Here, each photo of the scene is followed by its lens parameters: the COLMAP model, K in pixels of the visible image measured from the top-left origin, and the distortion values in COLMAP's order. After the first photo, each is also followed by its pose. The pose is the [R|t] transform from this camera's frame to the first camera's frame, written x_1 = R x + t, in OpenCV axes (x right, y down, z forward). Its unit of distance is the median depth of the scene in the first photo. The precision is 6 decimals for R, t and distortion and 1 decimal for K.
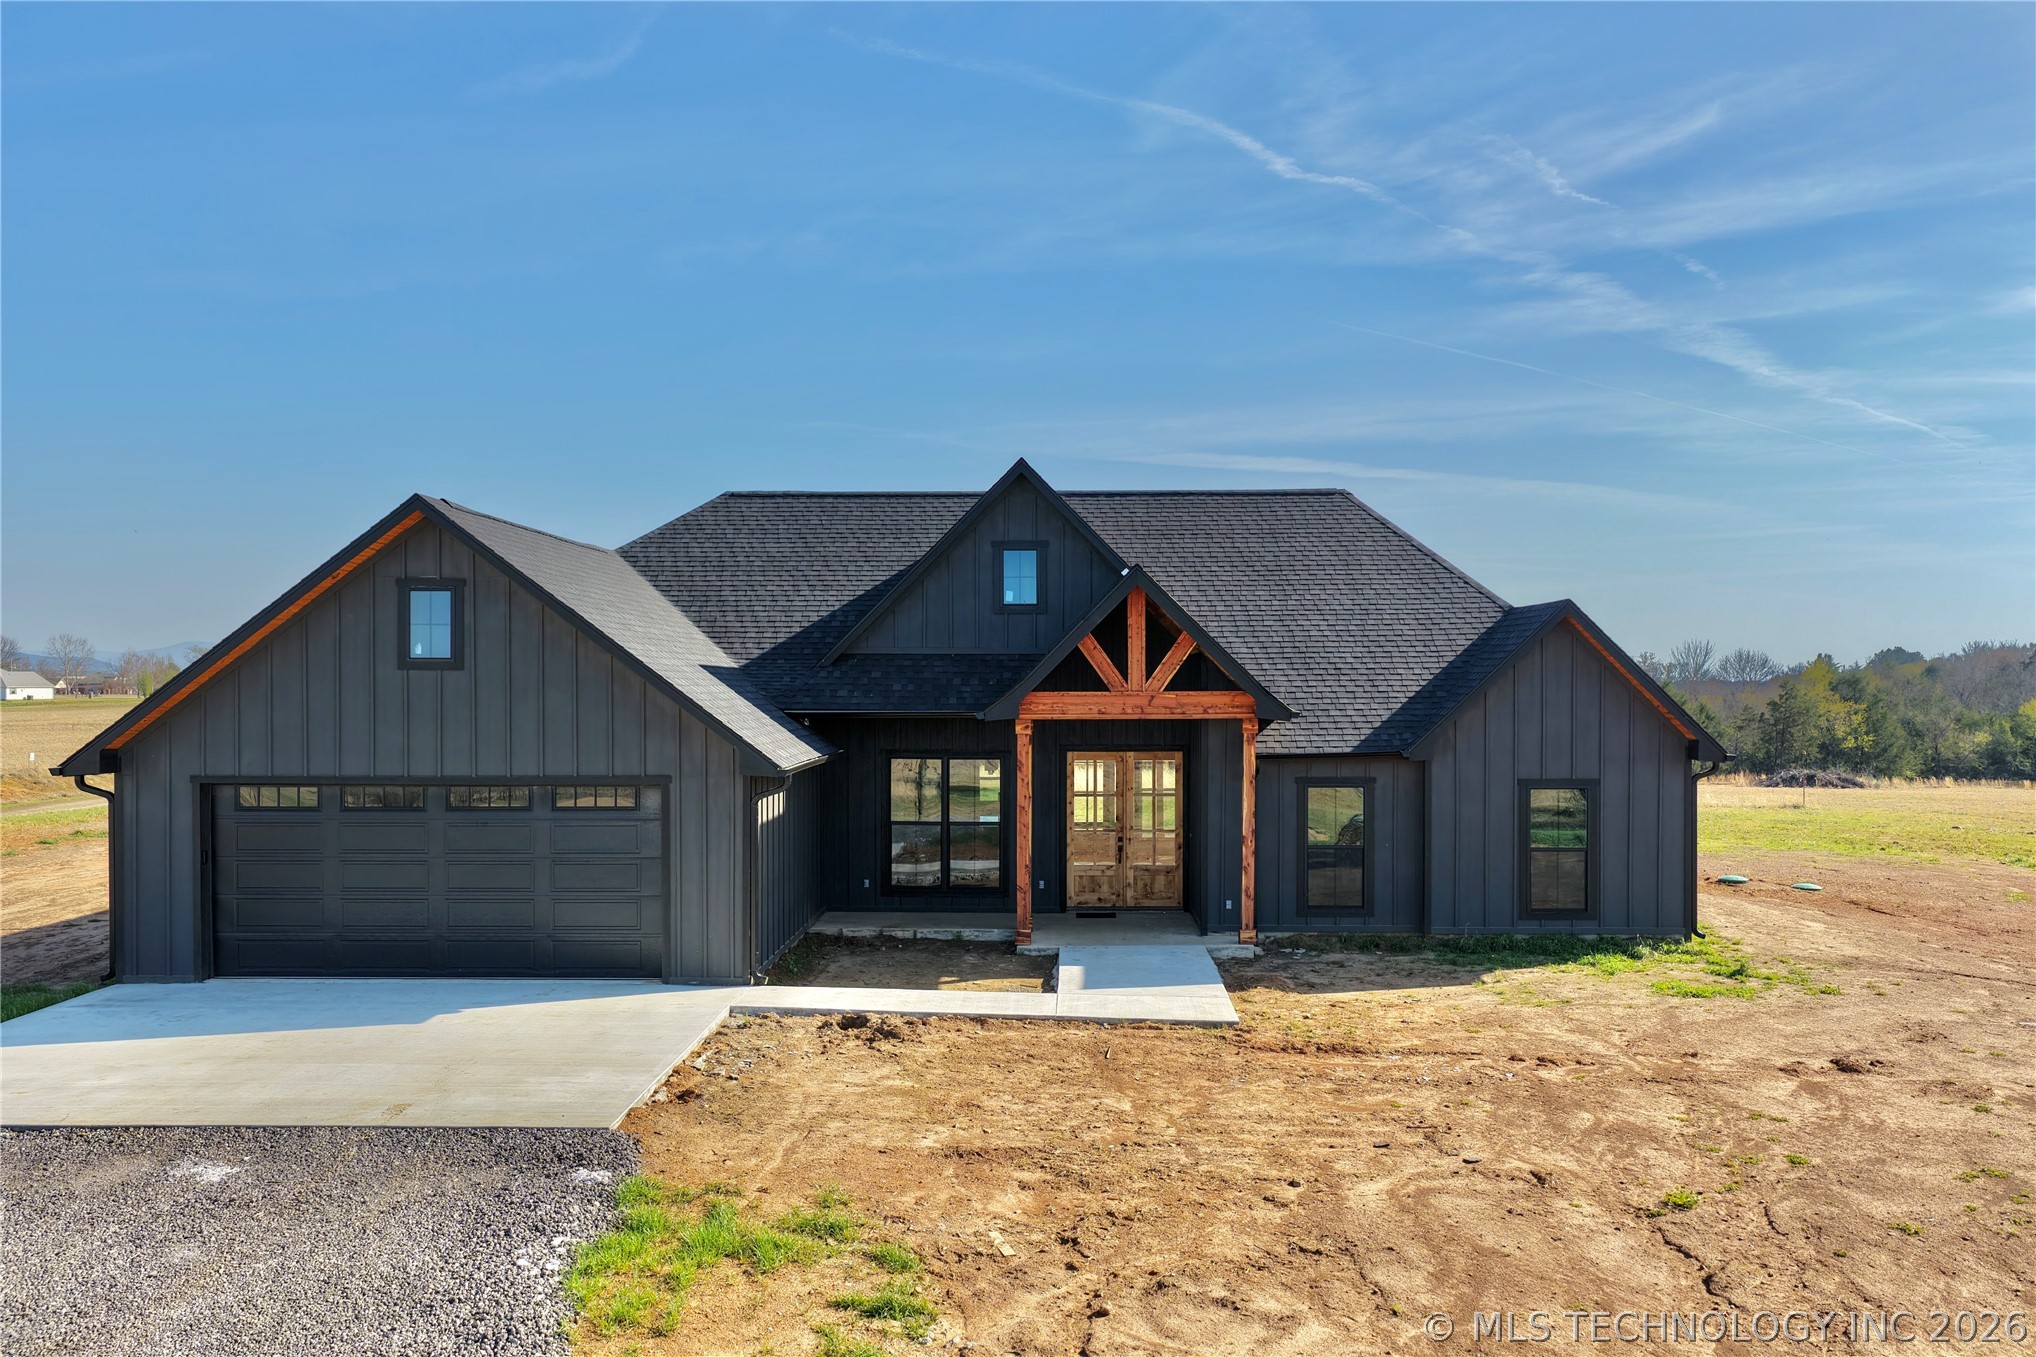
lens RADIAL K [[1693.2, 0, 1015.0], [0, 1693.2, 679.0], [0, 0, 1]] dist [-0.009267, 0.032450]
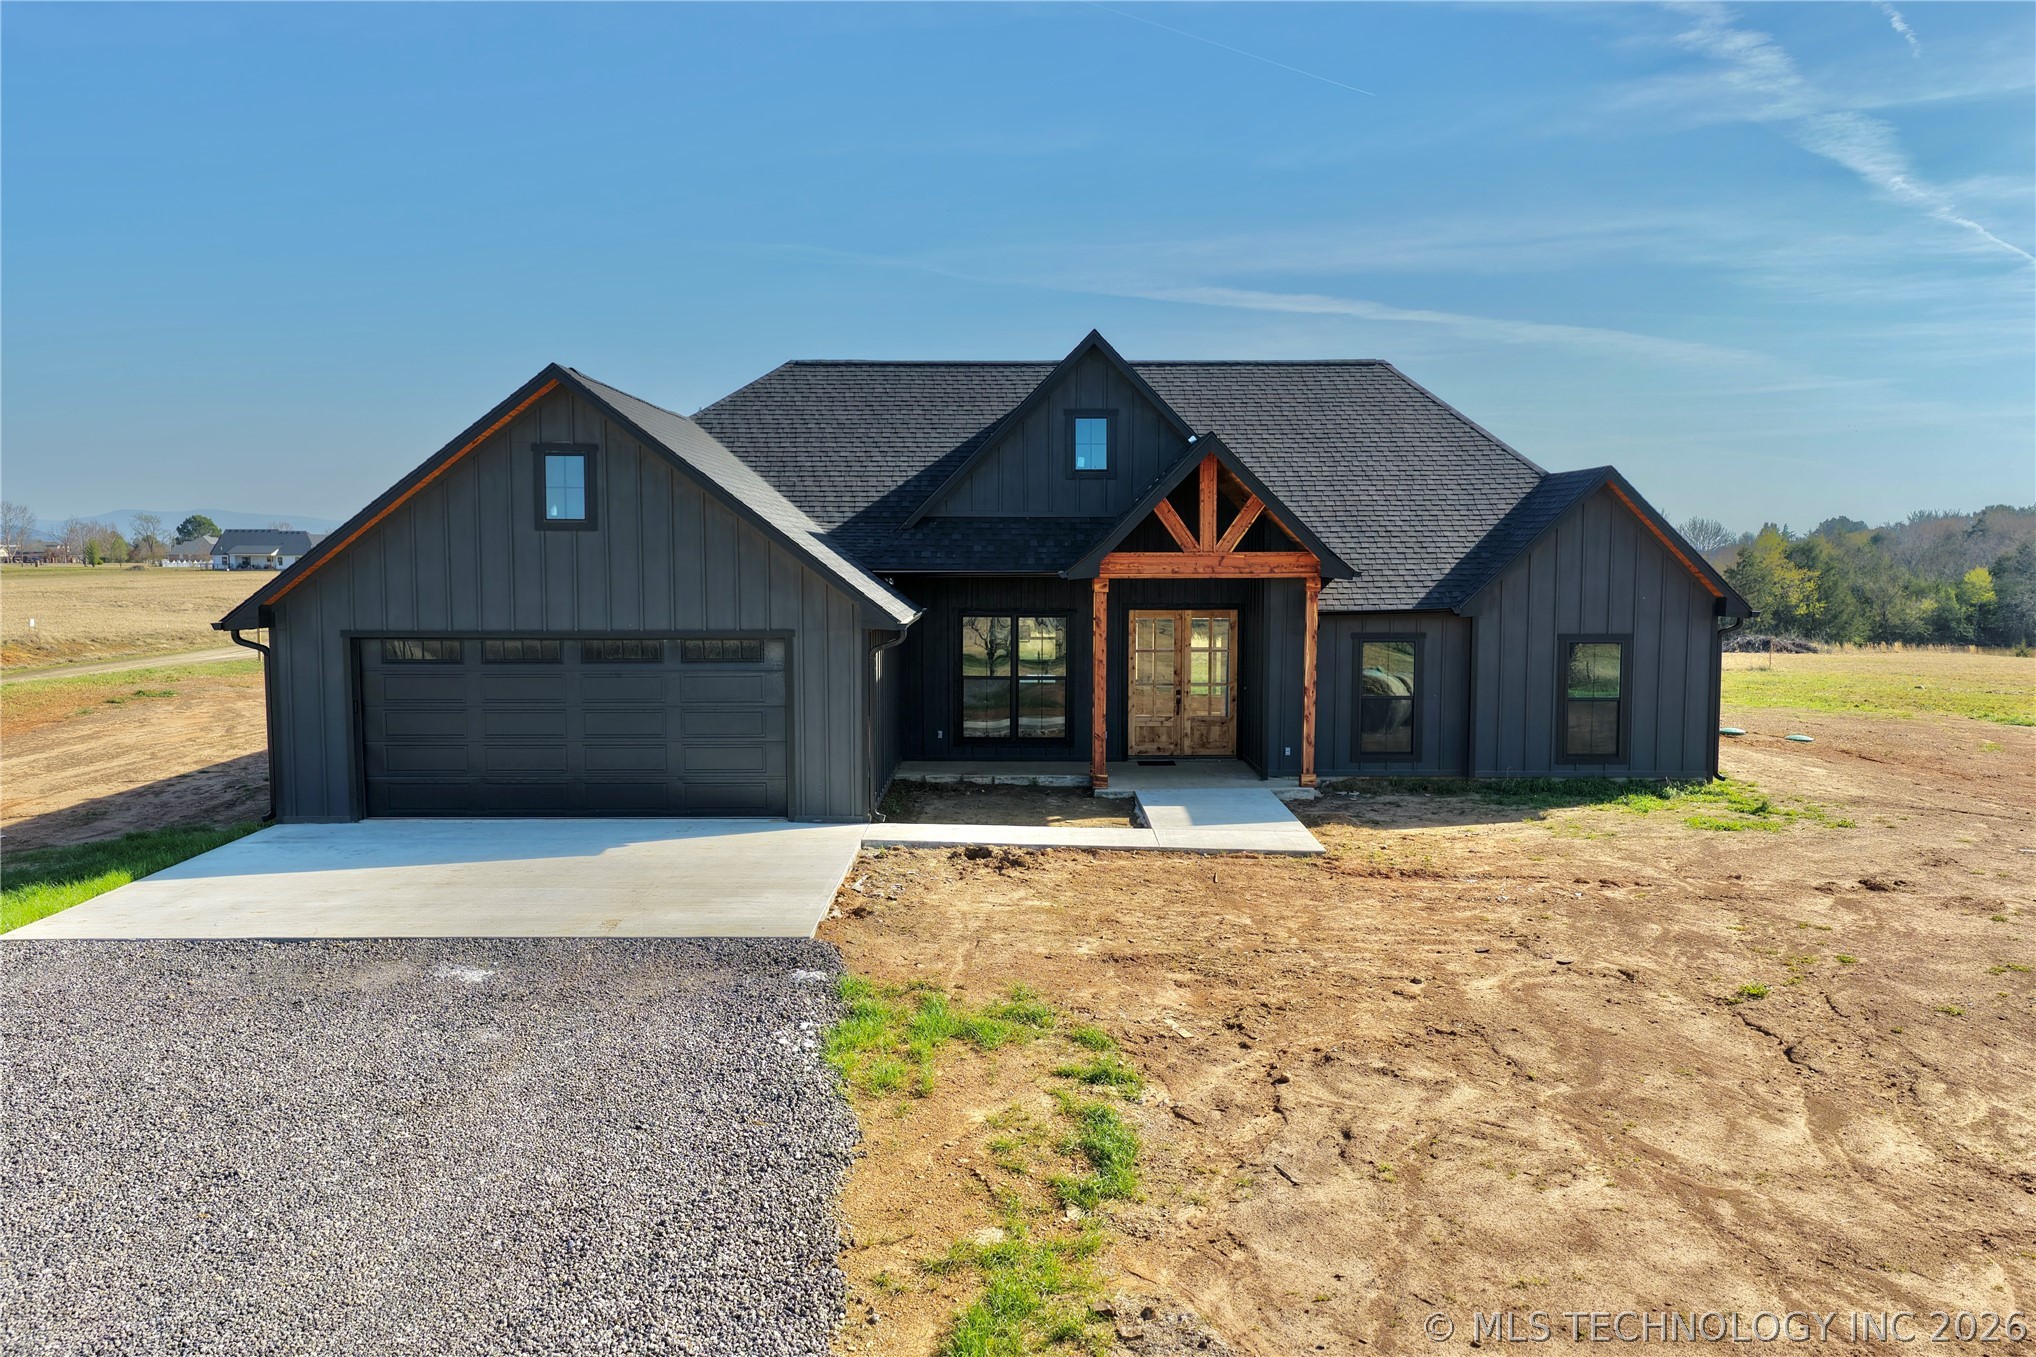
lens RADIAL K [[1693.2, 0, 1016.6], [0, 1693.2, 685.8], [0, 0, 1]] dist [-0.009267, 0.032450]
pose [[0.999549, -0.002303, 0.029952, -0.094192], [-0.000131, 0.996712, 0.081025, 0.005704], [-0.030040, -0.080992, 0.996262, -0.075238]]
